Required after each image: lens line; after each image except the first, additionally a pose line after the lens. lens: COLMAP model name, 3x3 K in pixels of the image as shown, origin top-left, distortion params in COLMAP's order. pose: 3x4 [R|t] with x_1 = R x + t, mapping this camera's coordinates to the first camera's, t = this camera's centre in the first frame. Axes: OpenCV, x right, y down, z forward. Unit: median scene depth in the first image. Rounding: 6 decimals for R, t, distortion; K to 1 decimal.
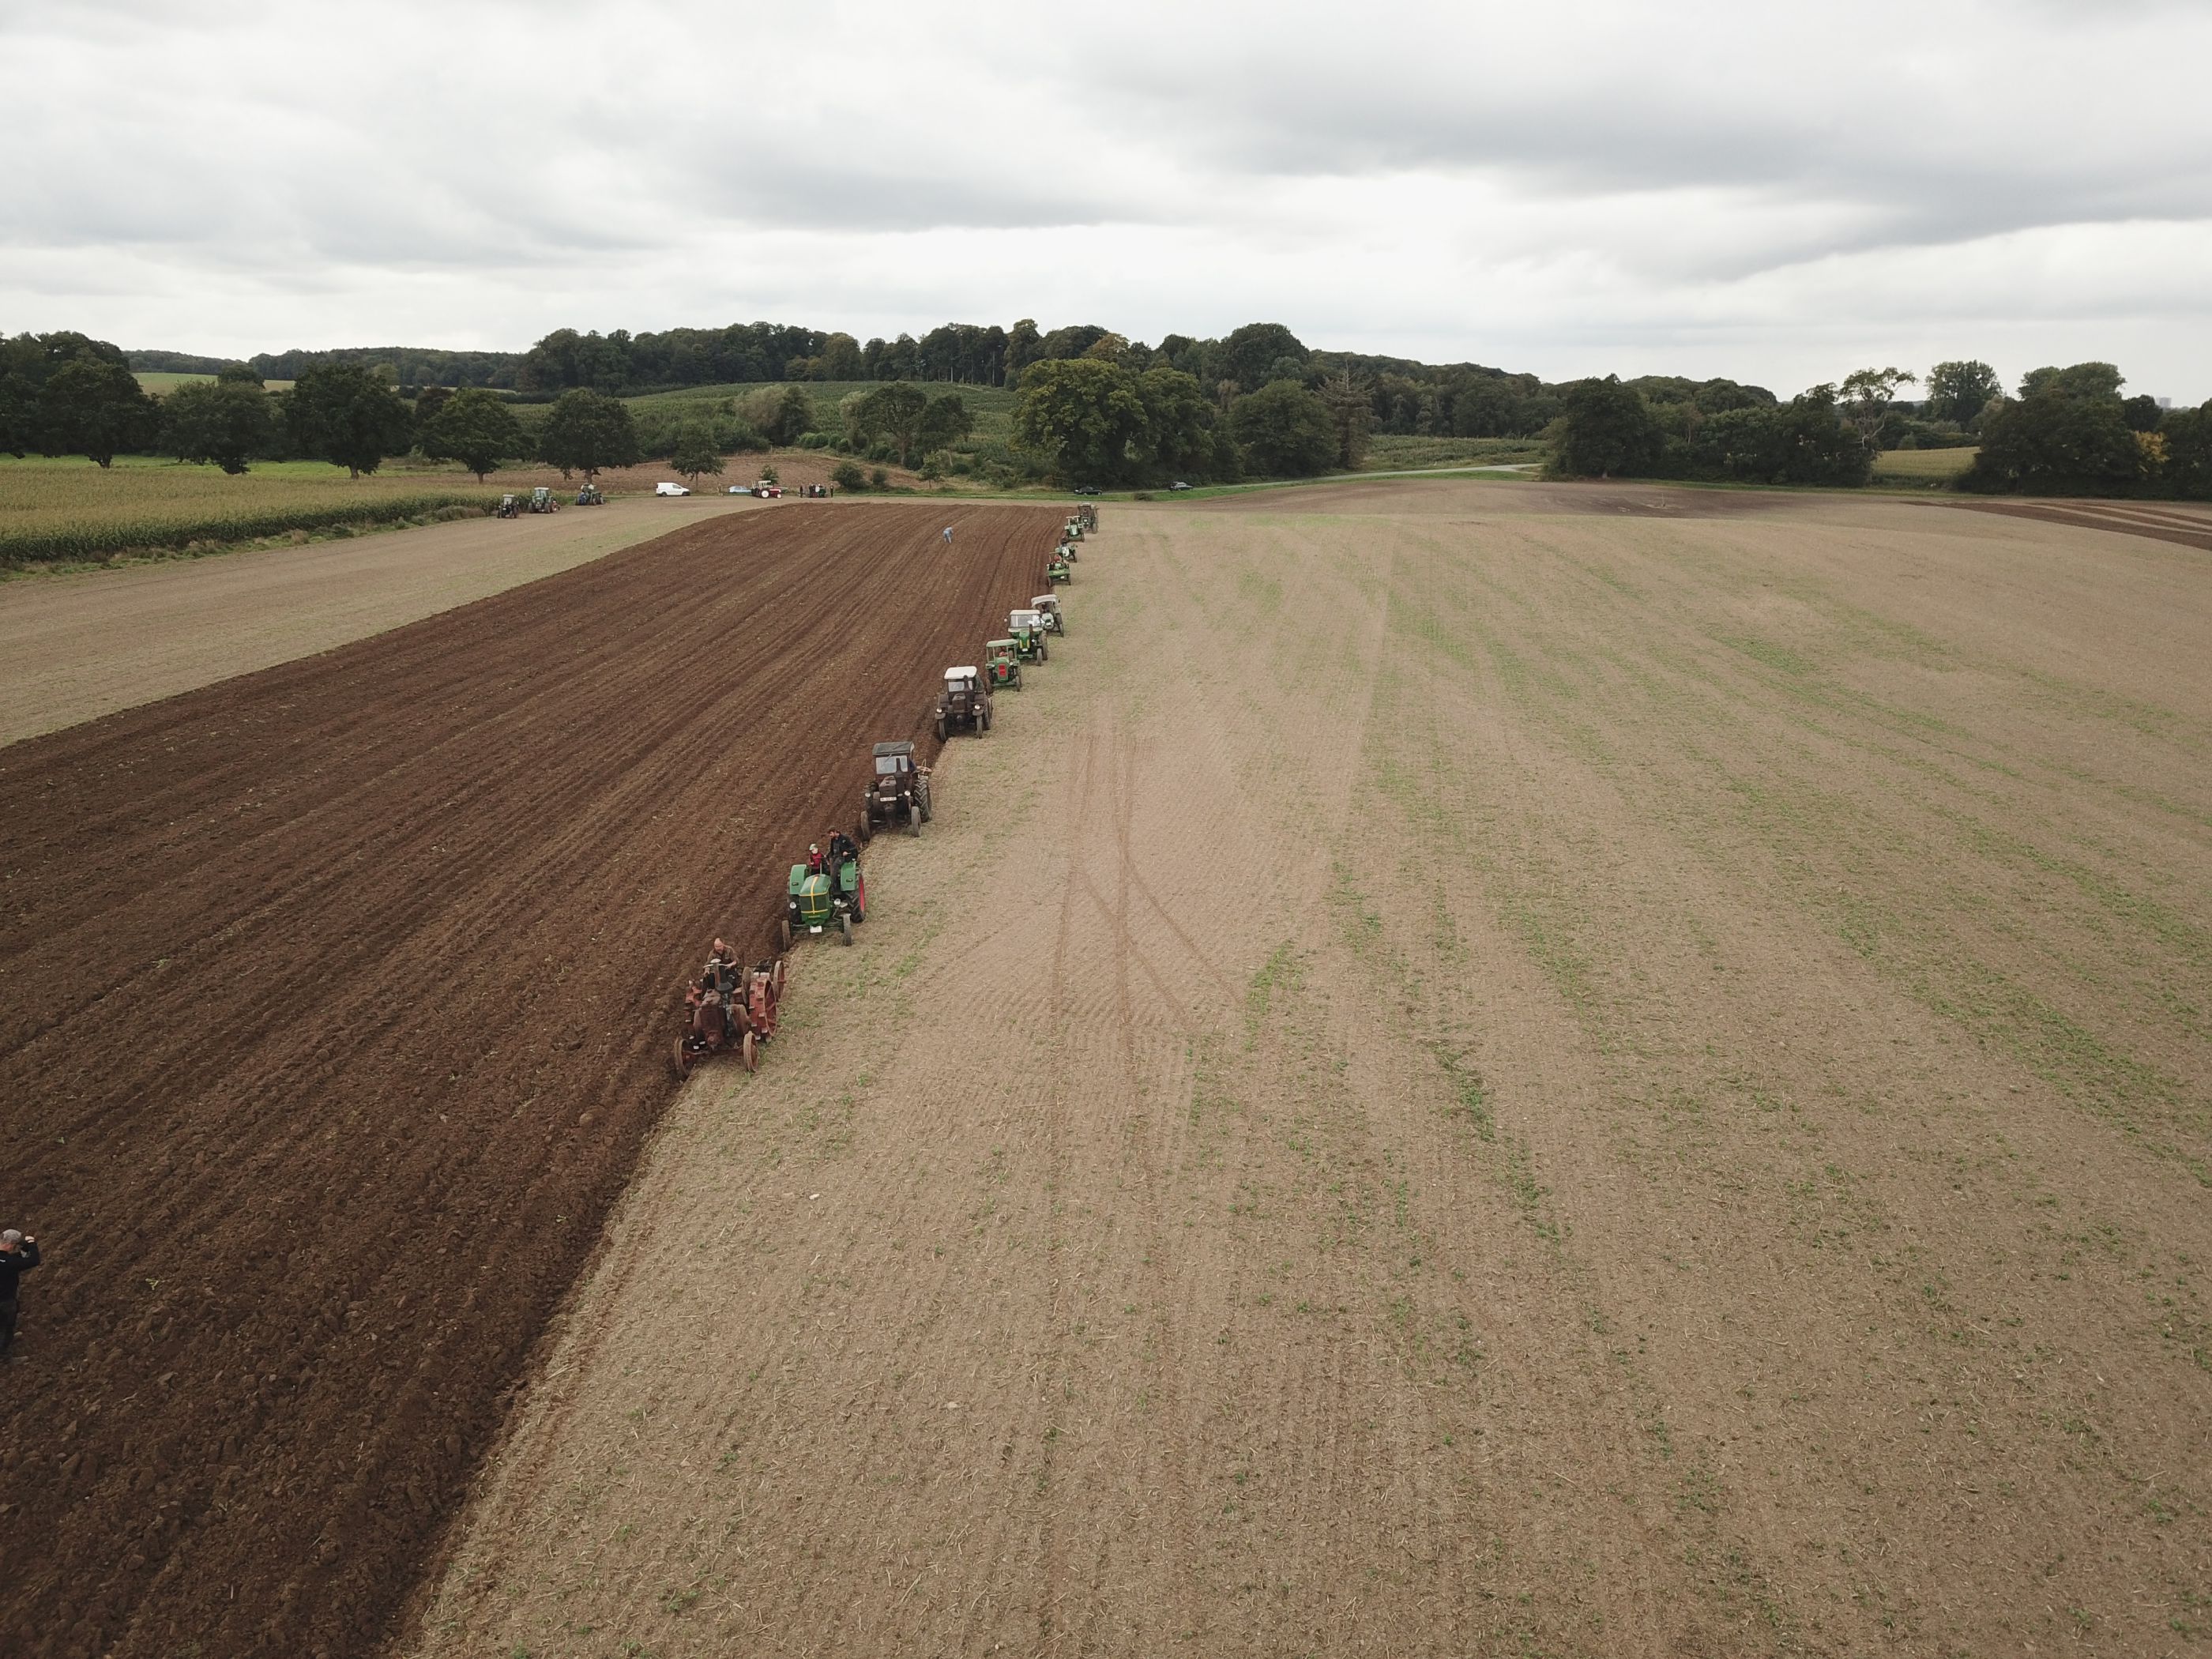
lens RADIAL K [[1688.7, 0, 1101.7], [0, 1688.7, 824.1], [0, 0, 1]] dist [0.012285, -0.000729]
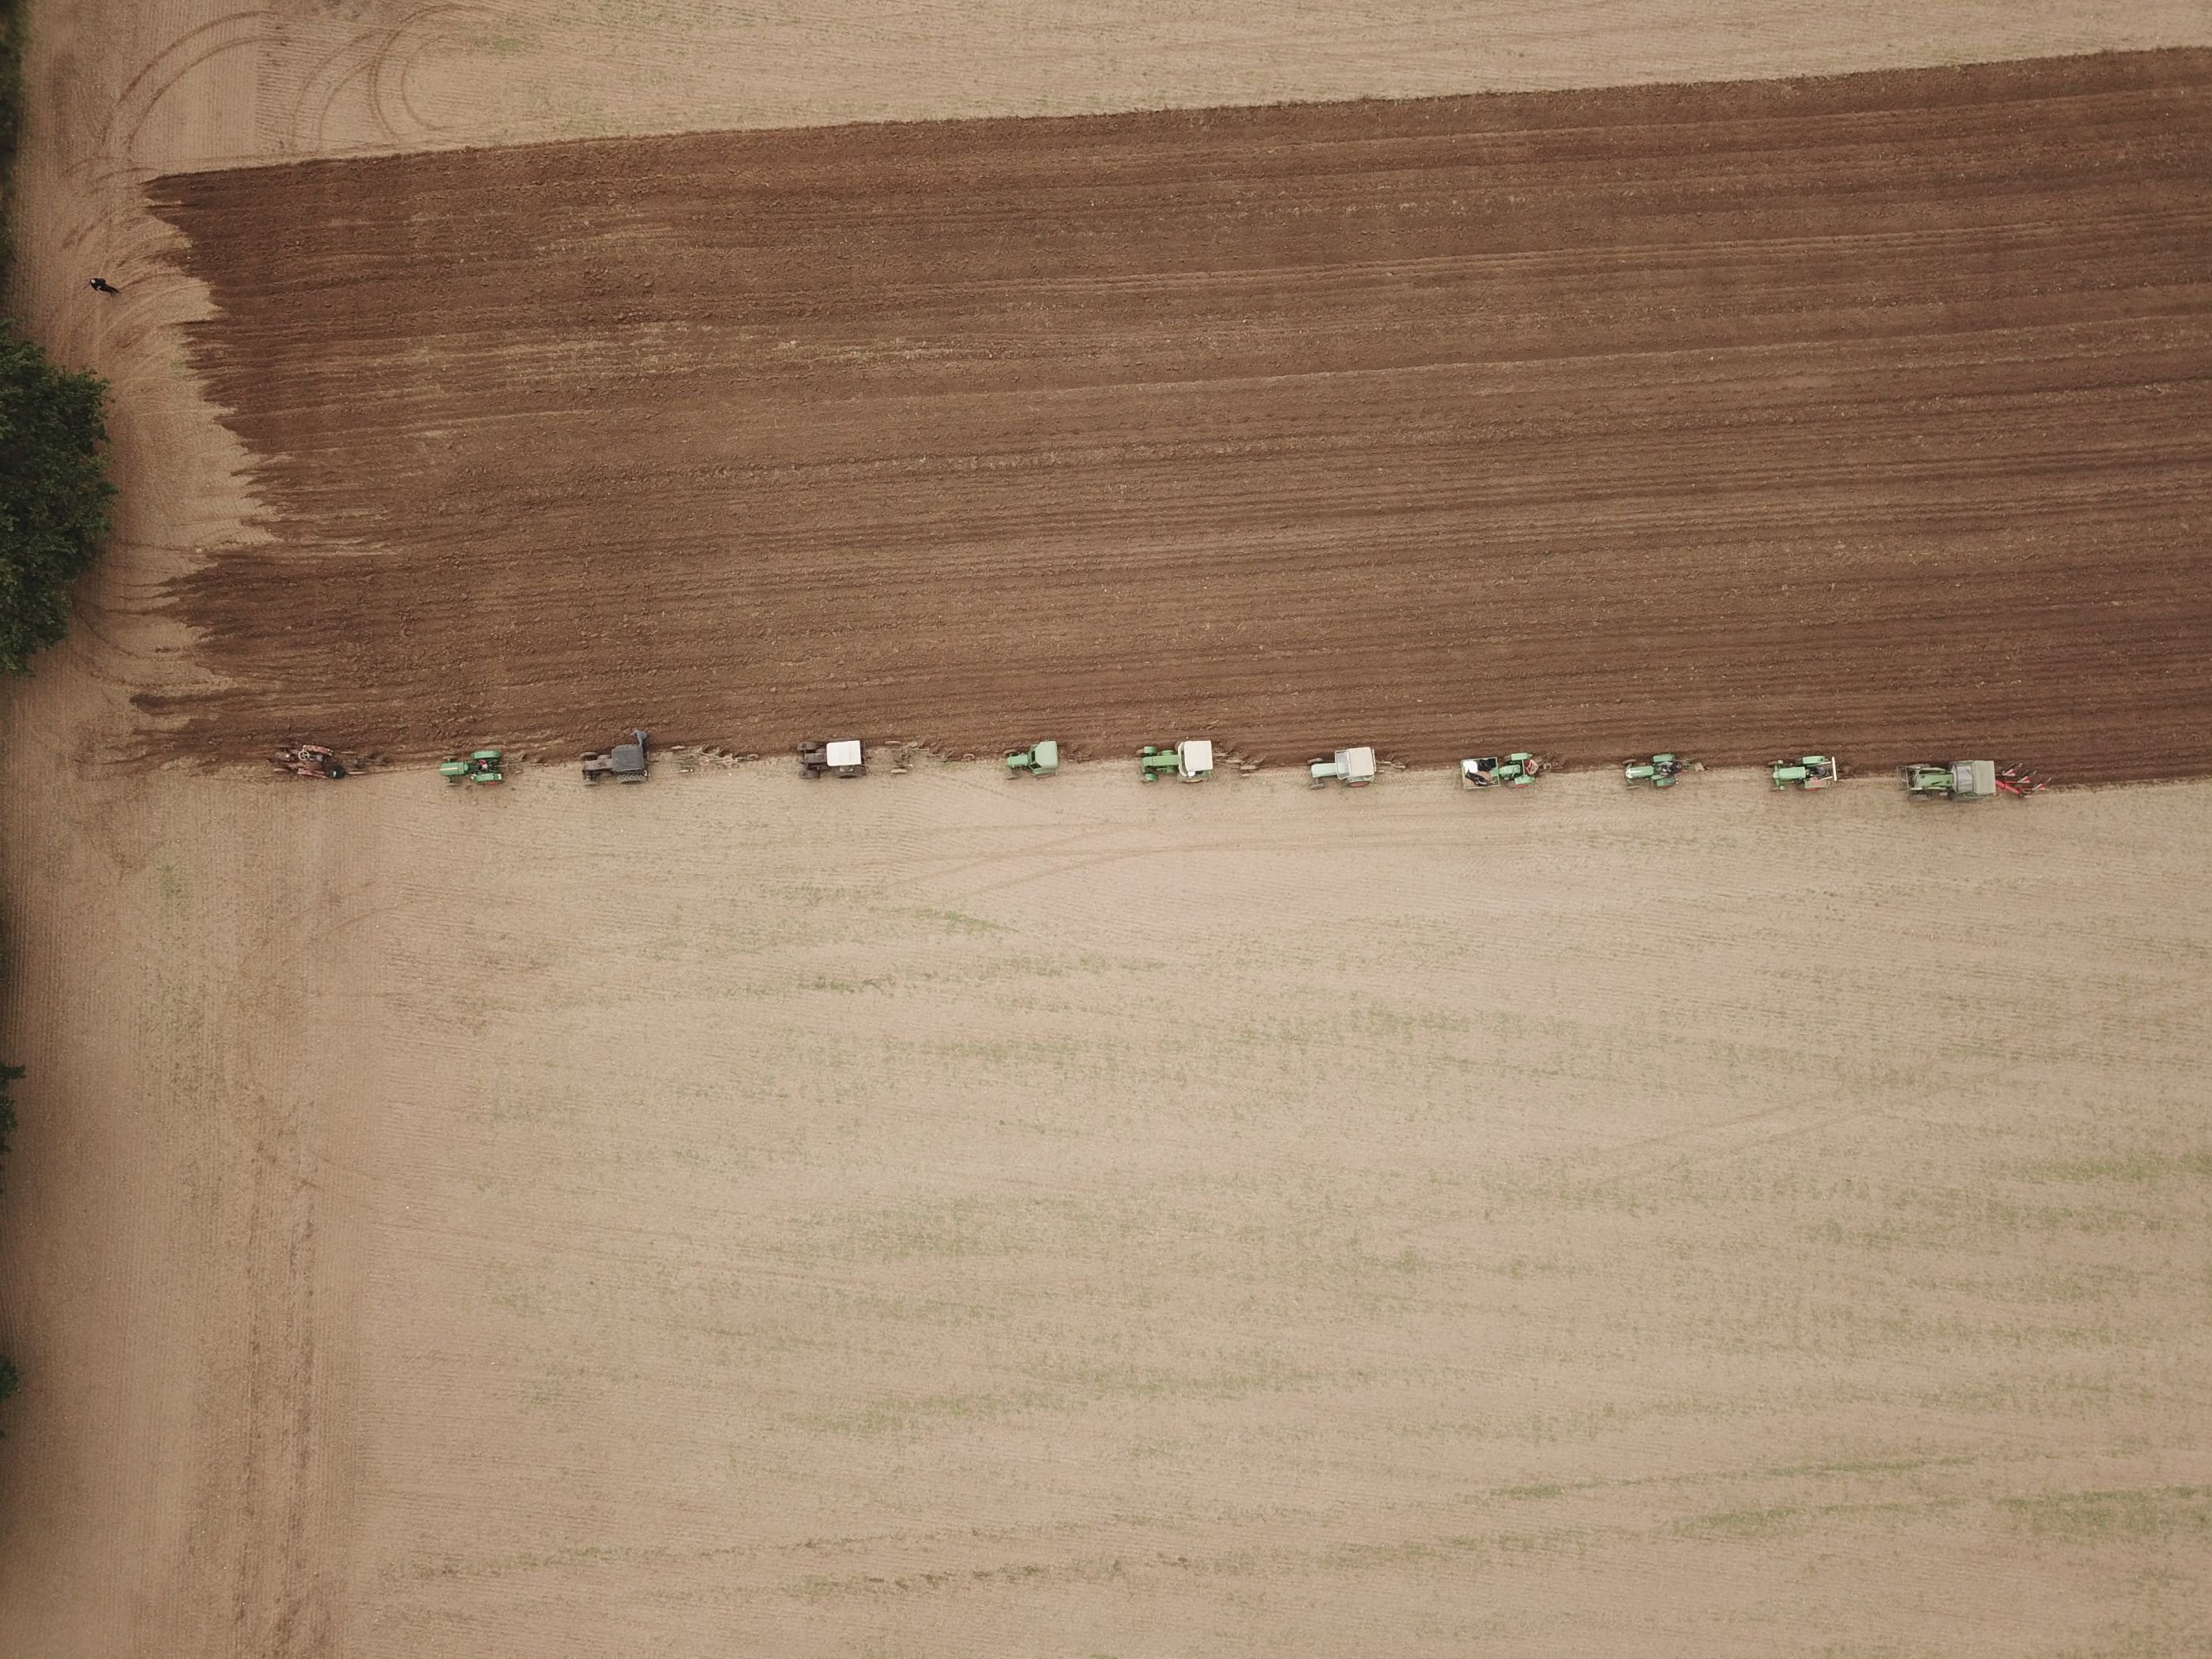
lens RADIAL K [[1688.7, 0, 1101.7], [0, 1688.7, 824.1], [0, 0, 1]] dist [0.012285, -0.000729]
pose [[0.053248, 0.995698, -0.075836, 0.046631], [-0.261959, 0.087212, 0.961130, -0.666755], [0.963609, -0.031312, 0.265476, 0.172552]]
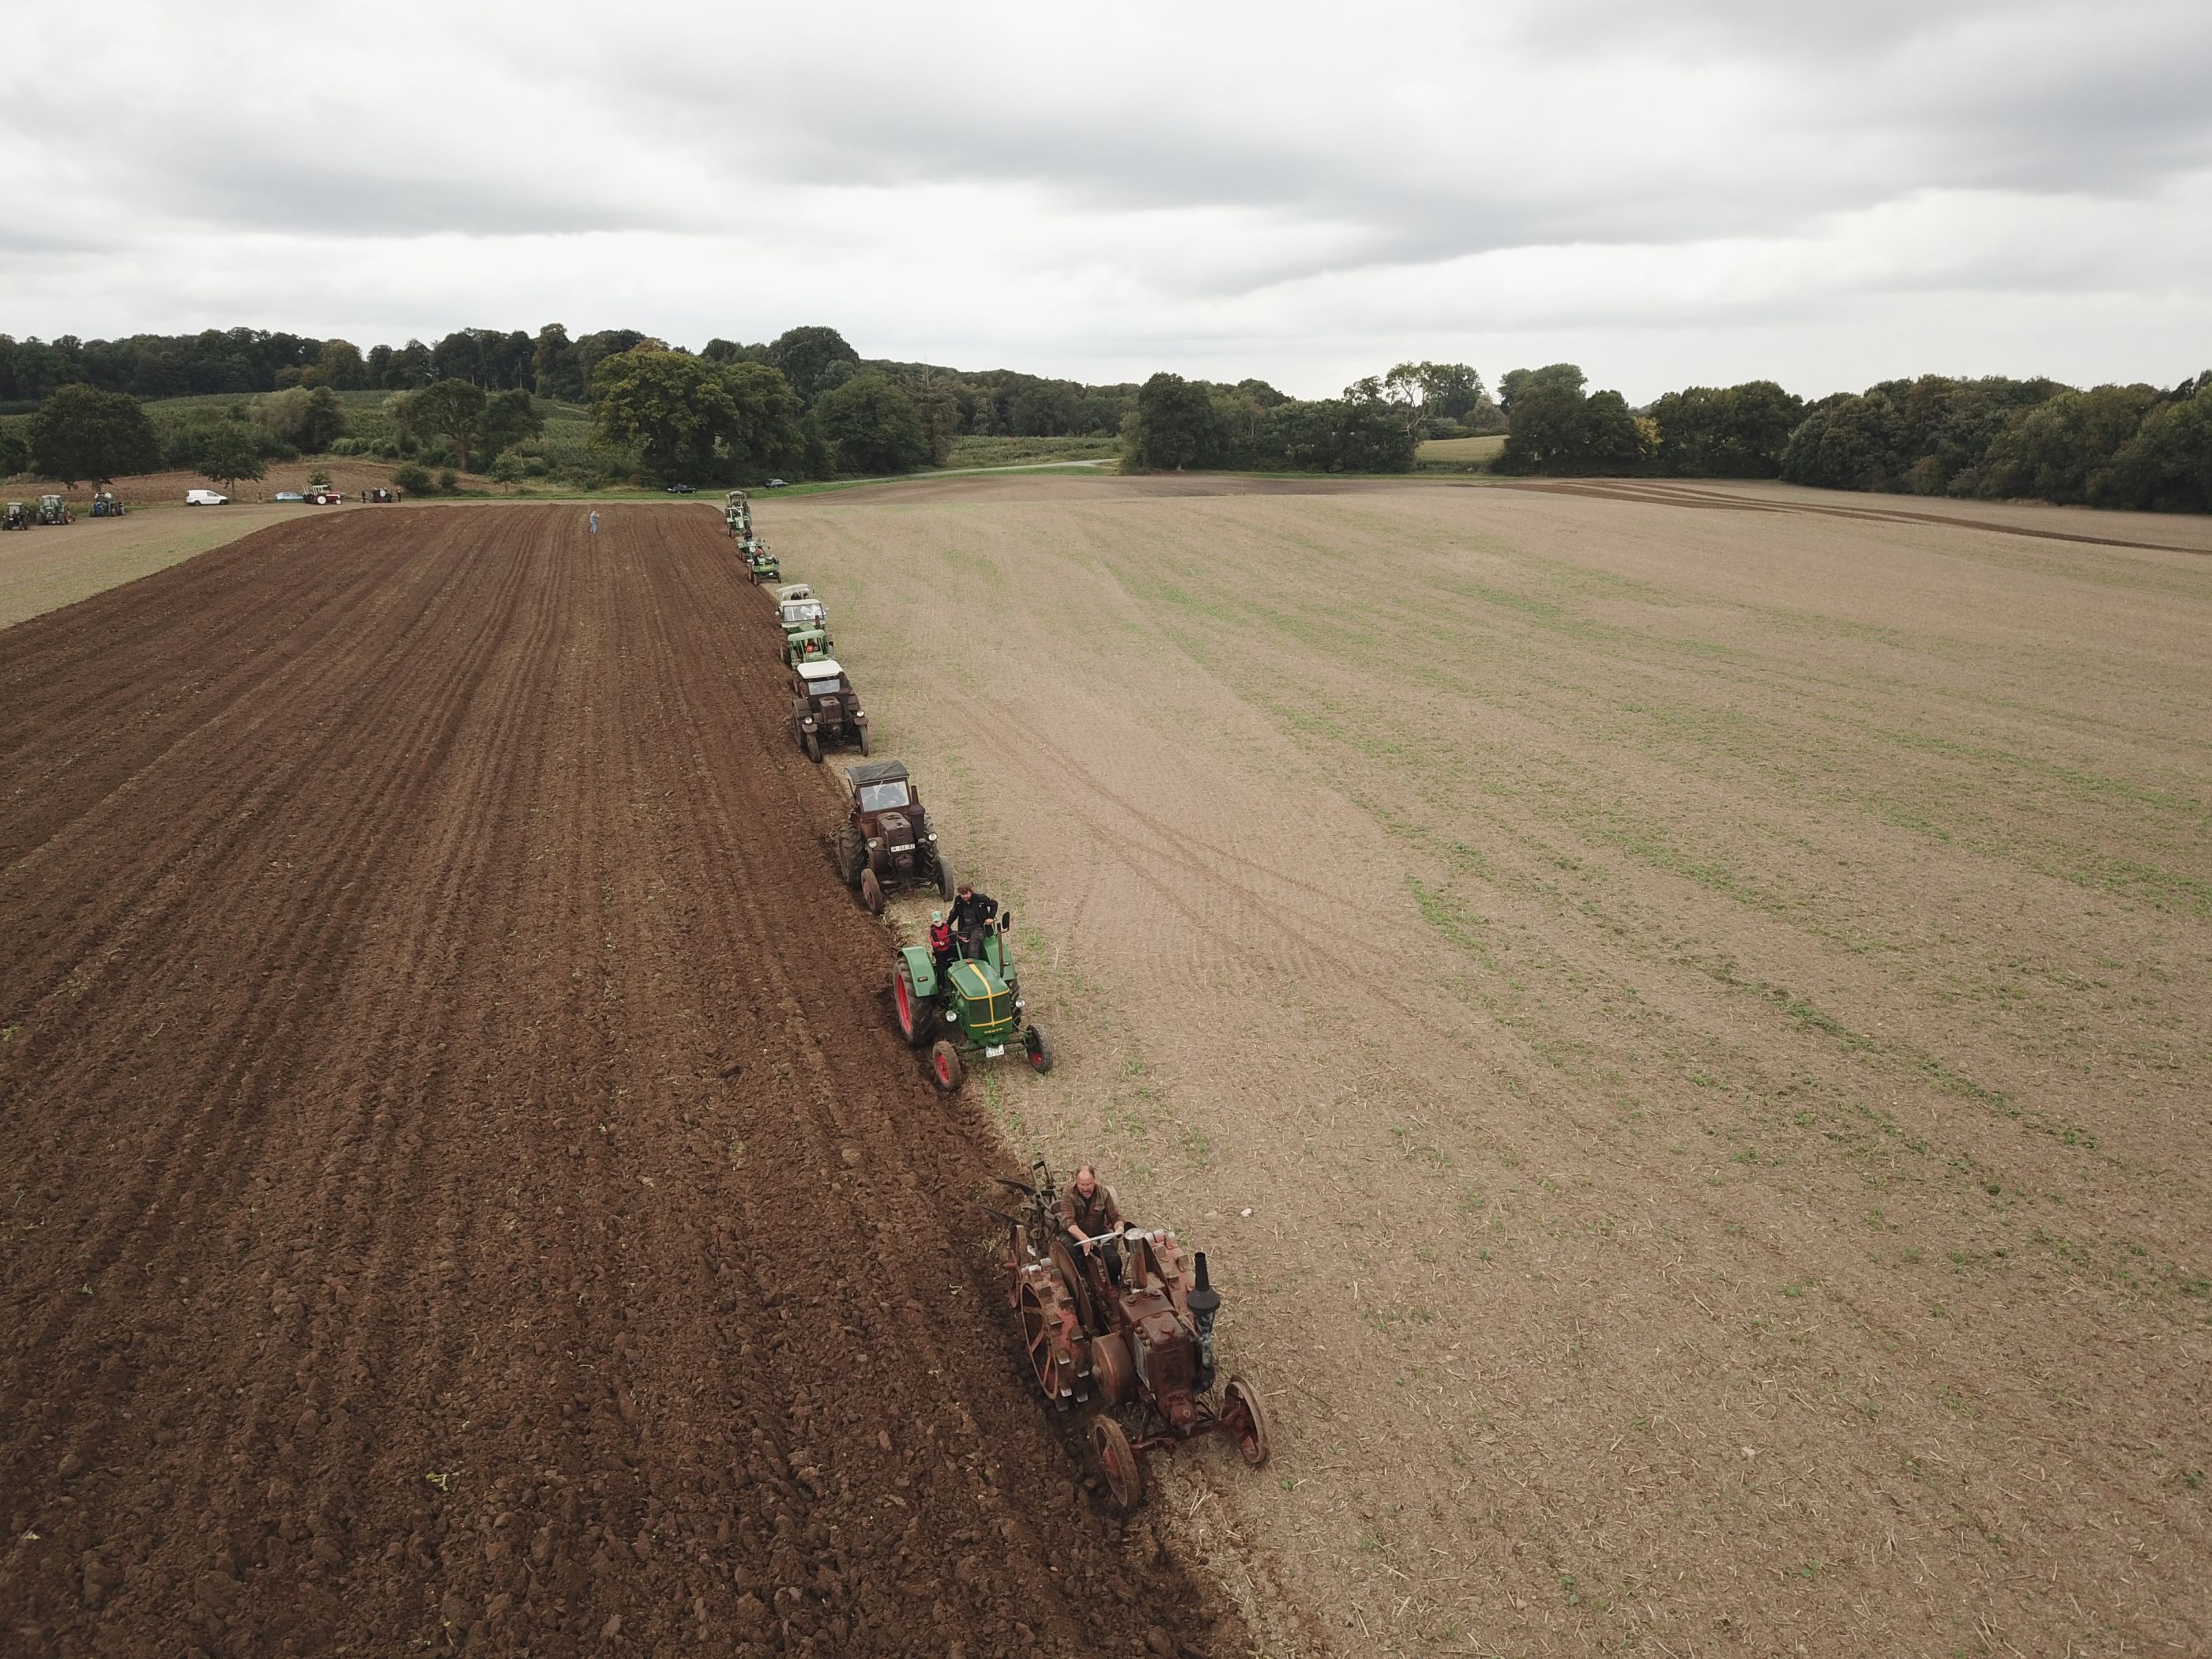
lens RADIAL K [[1688.7, 0, 1101.7], [0, 1688.7, 824.1], [0, 0, 1]] dist [0.012285, -0.000729]
pose [[0.962795, -0.077040, 0.259019, -0.087118], [0.078883, 0.996878, 0.003288, 0.008667], [-0.258464, 0.017267, 0.965867, 0.061119]]
